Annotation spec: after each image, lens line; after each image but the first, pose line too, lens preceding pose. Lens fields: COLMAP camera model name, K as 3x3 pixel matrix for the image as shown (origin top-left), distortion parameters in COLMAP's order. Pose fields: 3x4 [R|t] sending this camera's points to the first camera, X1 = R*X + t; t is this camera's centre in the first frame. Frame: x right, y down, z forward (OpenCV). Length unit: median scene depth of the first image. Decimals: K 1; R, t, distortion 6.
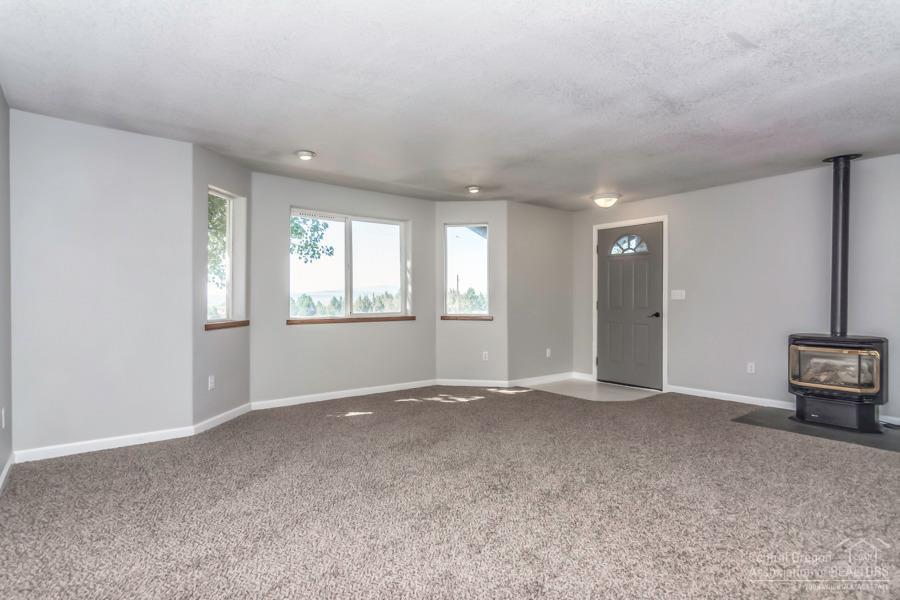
lens RADIAL K [[473.3, 0, 450.0], [0, 473.3, 300.0], [0, 0, 1]] dist [0.000368, 0.000329]
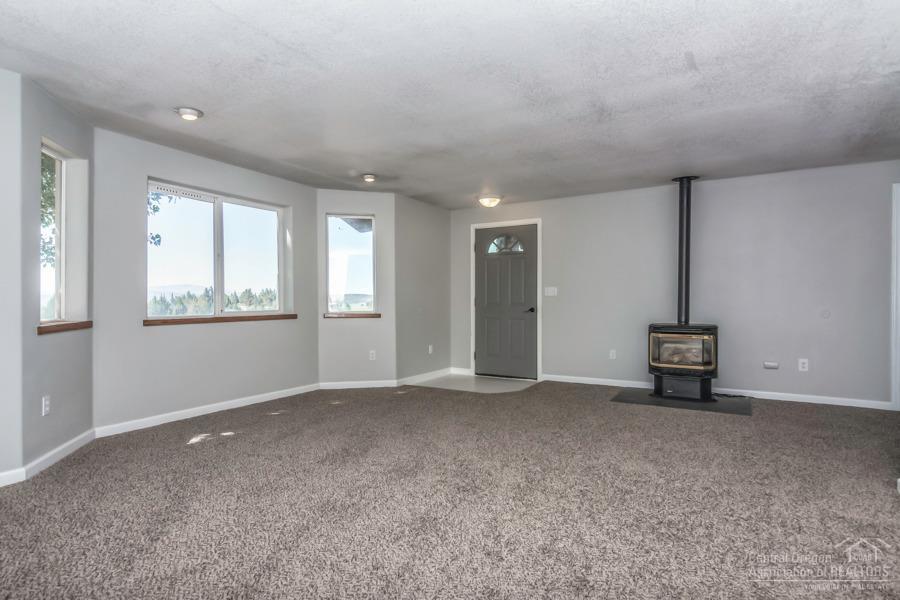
lens RADIAL K [[473.3, 0, 450.0], [0, 473.3, 300.0], [0, 0, 1]] dist [0.000368, 0.000329]
pose [[0.931379, -0.002414, 0.364044, -0.176687], [0.002913, 0.999995, -0.000821, 0.012238], [-0.364040, 0.001825, 0.931381, 0.082296]]
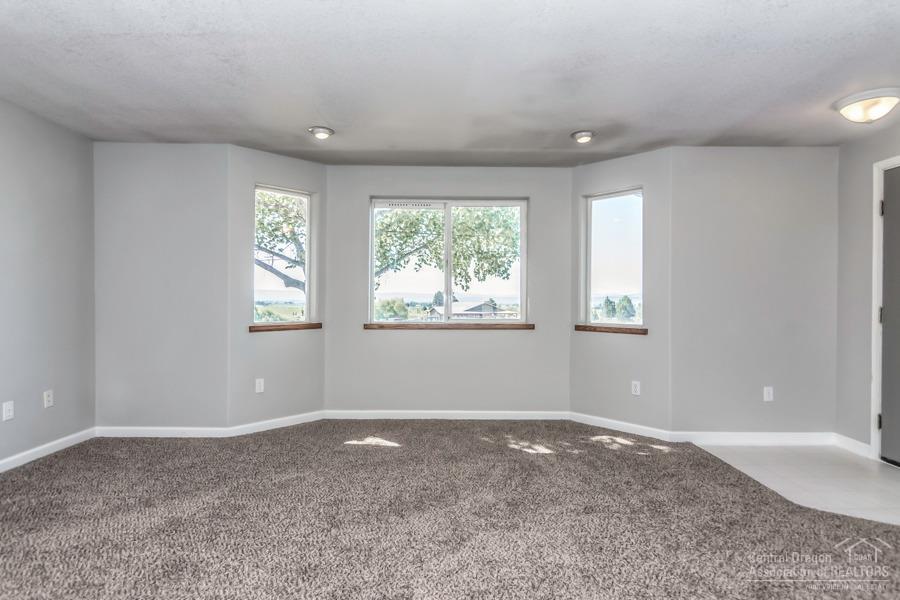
lens RADIAL K [[473.3, 0, 450.0], [0, 473.3, 300.0], [0, 0, 1]] dist [0.000368, 0.000329]
pose [[0.789558, 0.001395, -0.613675, 0.385779], [-0.005814, 0.999970, -0.005207, 0.000703], [0.613649, 0.007679, 0.789542, 0.442285]]
